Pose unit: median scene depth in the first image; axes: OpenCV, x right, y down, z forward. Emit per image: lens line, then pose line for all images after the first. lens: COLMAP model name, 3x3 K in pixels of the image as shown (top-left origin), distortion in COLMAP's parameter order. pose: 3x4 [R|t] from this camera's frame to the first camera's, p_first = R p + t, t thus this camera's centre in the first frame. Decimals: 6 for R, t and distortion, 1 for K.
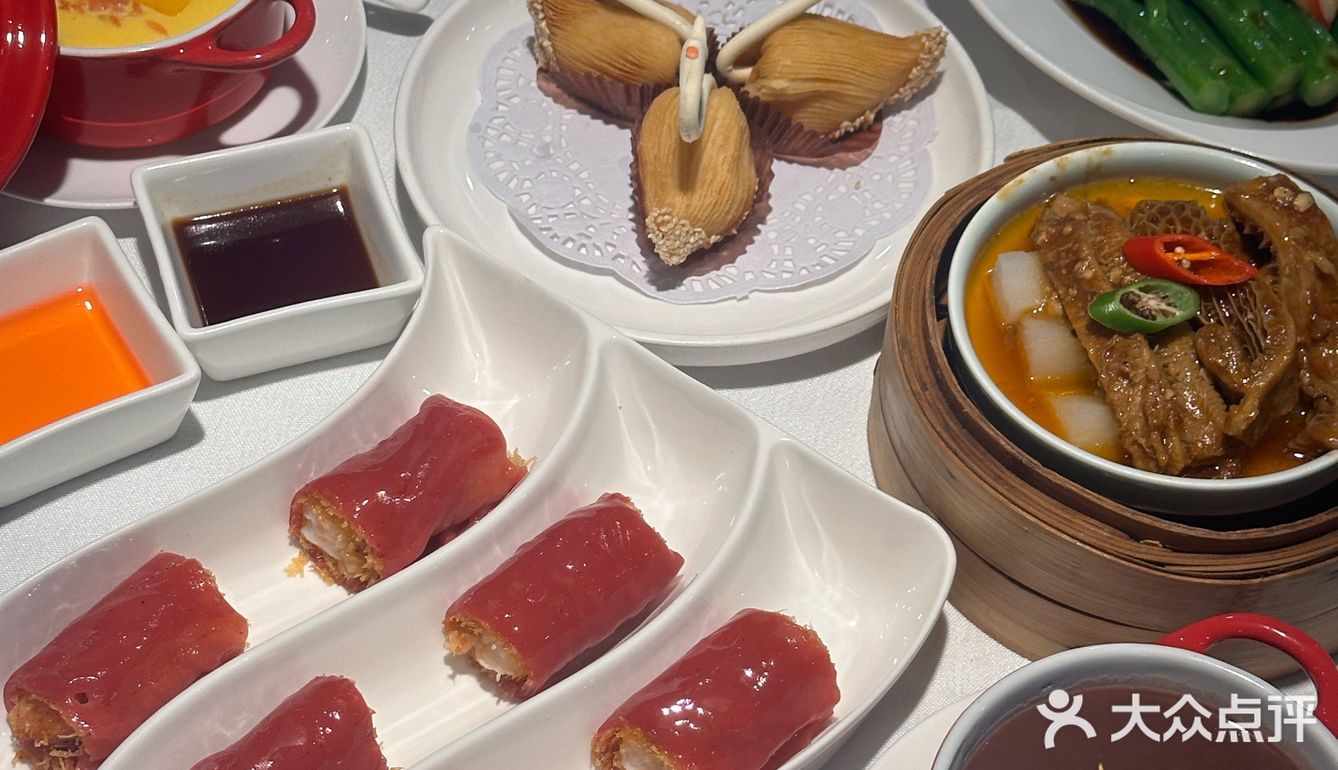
lens RADIAL K [[2601.9, 0, 669.0], [0, 2601.9, 385.0], [0, 0, 1]] dist [-0.027125, 3.866409]
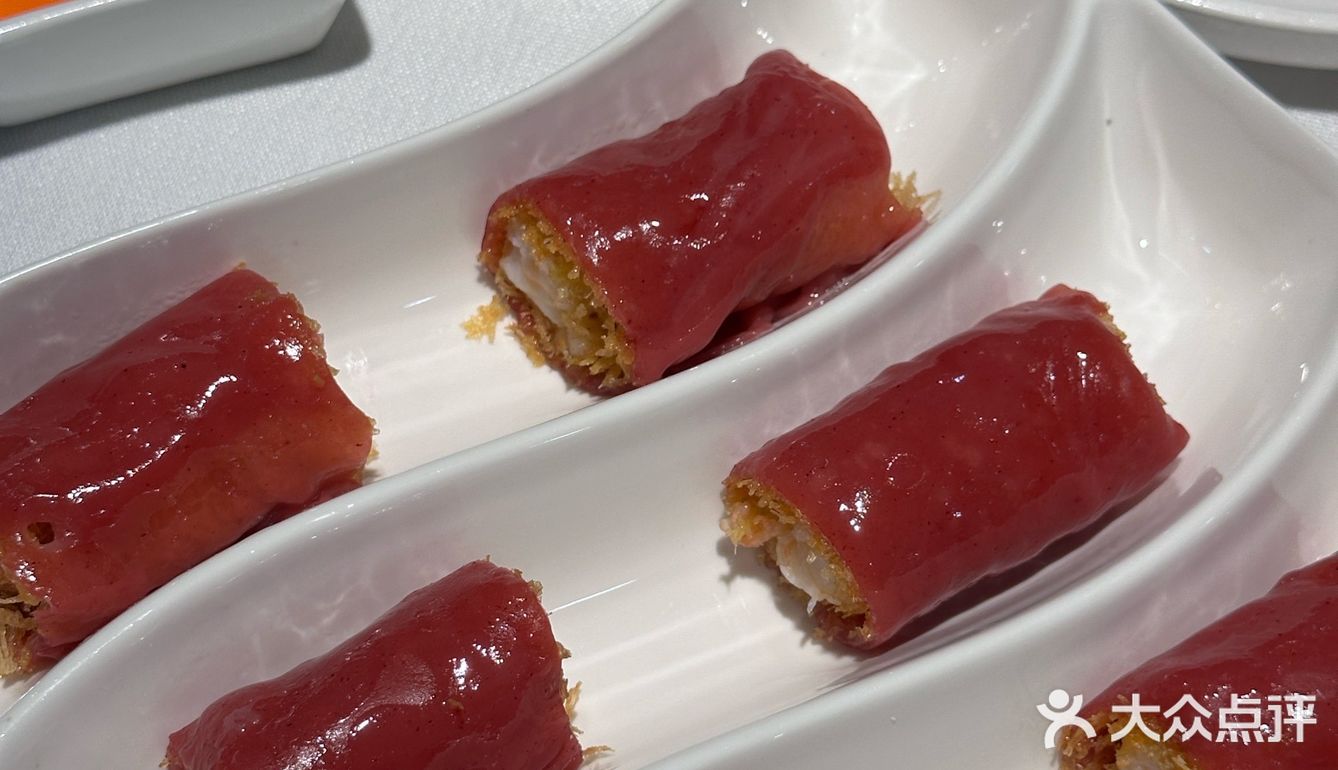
lens RADIAL K [[2601.9, 0, 669.0], [0, 2601.9, 385.0], [0, 0, 1]] dist [-0.027125, 3.866409]
pose [[0.979987, 0.169067, -0.105076, -0.043910], [-0.149564, 0.973712, 0.171801, -0.018810], [0.131360, -0.152647, 0.979512, 0.462130]]
